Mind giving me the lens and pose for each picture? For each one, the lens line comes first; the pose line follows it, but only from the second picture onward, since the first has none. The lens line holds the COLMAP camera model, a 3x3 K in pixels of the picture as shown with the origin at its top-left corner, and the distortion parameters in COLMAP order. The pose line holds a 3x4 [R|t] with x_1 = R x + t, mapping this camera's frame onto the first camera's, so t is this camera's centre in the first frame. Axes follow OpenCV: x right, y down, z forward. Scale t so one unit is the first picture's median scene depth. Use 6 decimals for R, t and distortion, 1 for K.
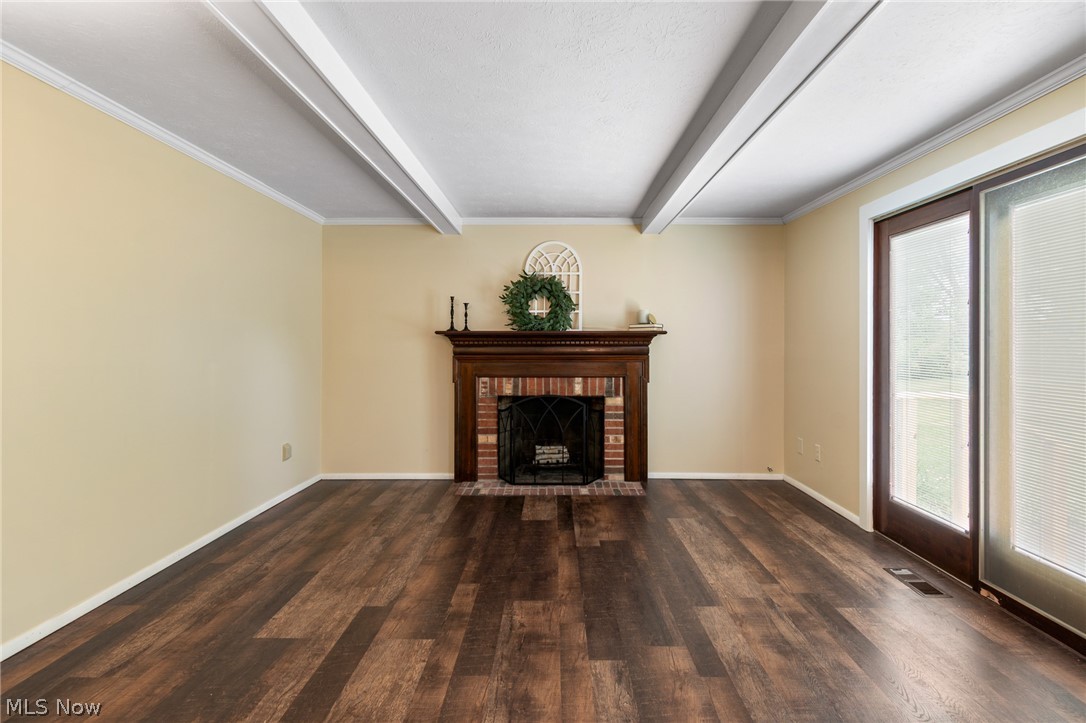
lens RADIAL K [[543.5, 0, 544.8], [0, 543.5, 350.6], [0, 0, 1]] dist [0.000930, -0.000034]
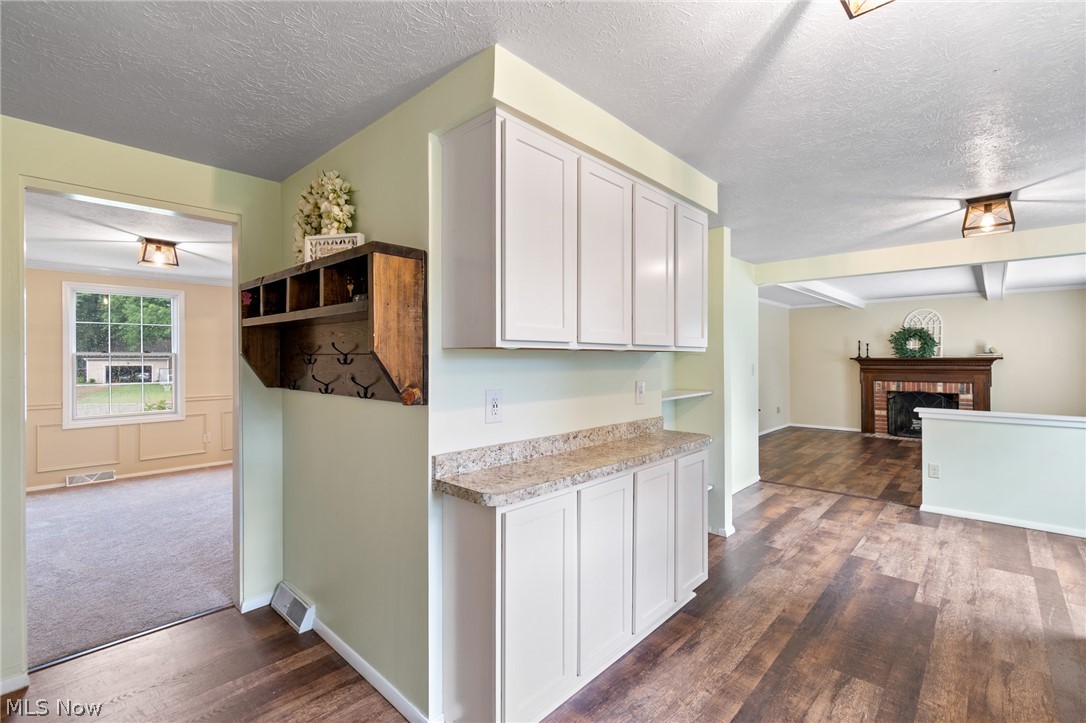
lens RADIAL K [[482.6, 0, 548.3], [0, 482.6, 354.5], [0, 0, 1]] dist [-0.002696, -0.000816]
pose [[0.743015, -0.007732, -0.669230, 0.168895], [-0.003275, 0.999879, -0.015188, -0.016952], [0.669266, 0.013477, 0.742900, -1.103280]]
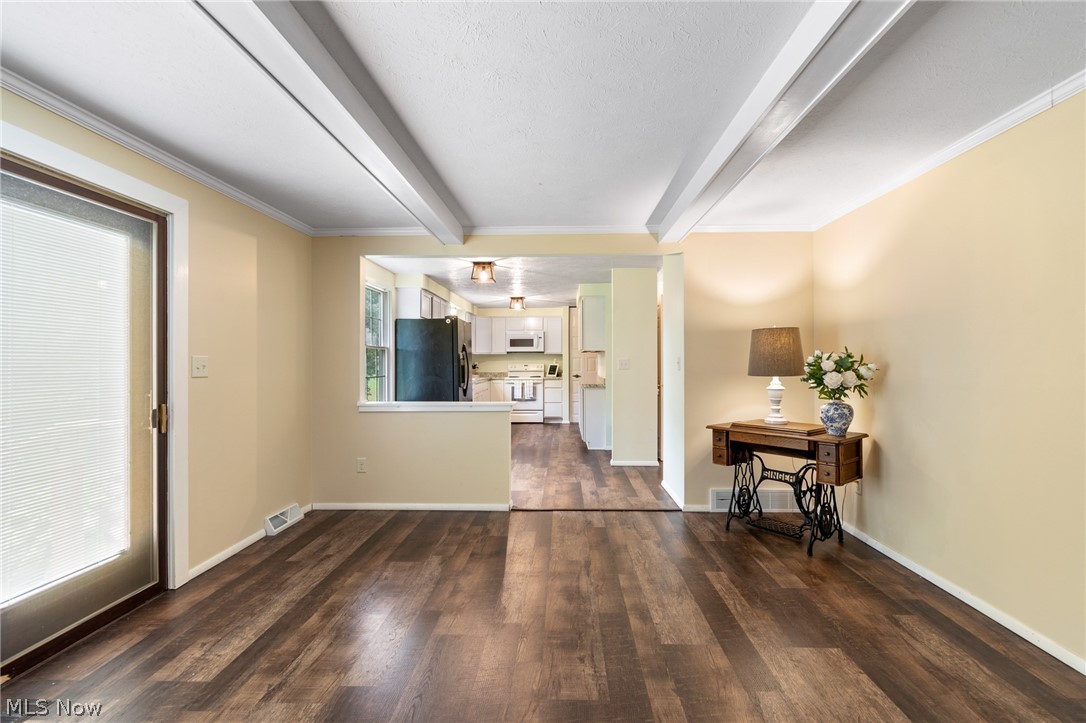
lens RADIAL K [[482.6, 0, 542.6], [0, 482.6, 363.2], [0, 0, 1]] dist [-0.002696, -0.000816]
pose [[-0.999634, -0.002093, 0.026970, 0.002636], [-0.001686, 0.999885, 0.015100, -0.014182], [-0.026999, 0.015049, -0.999522, 0.923513]]
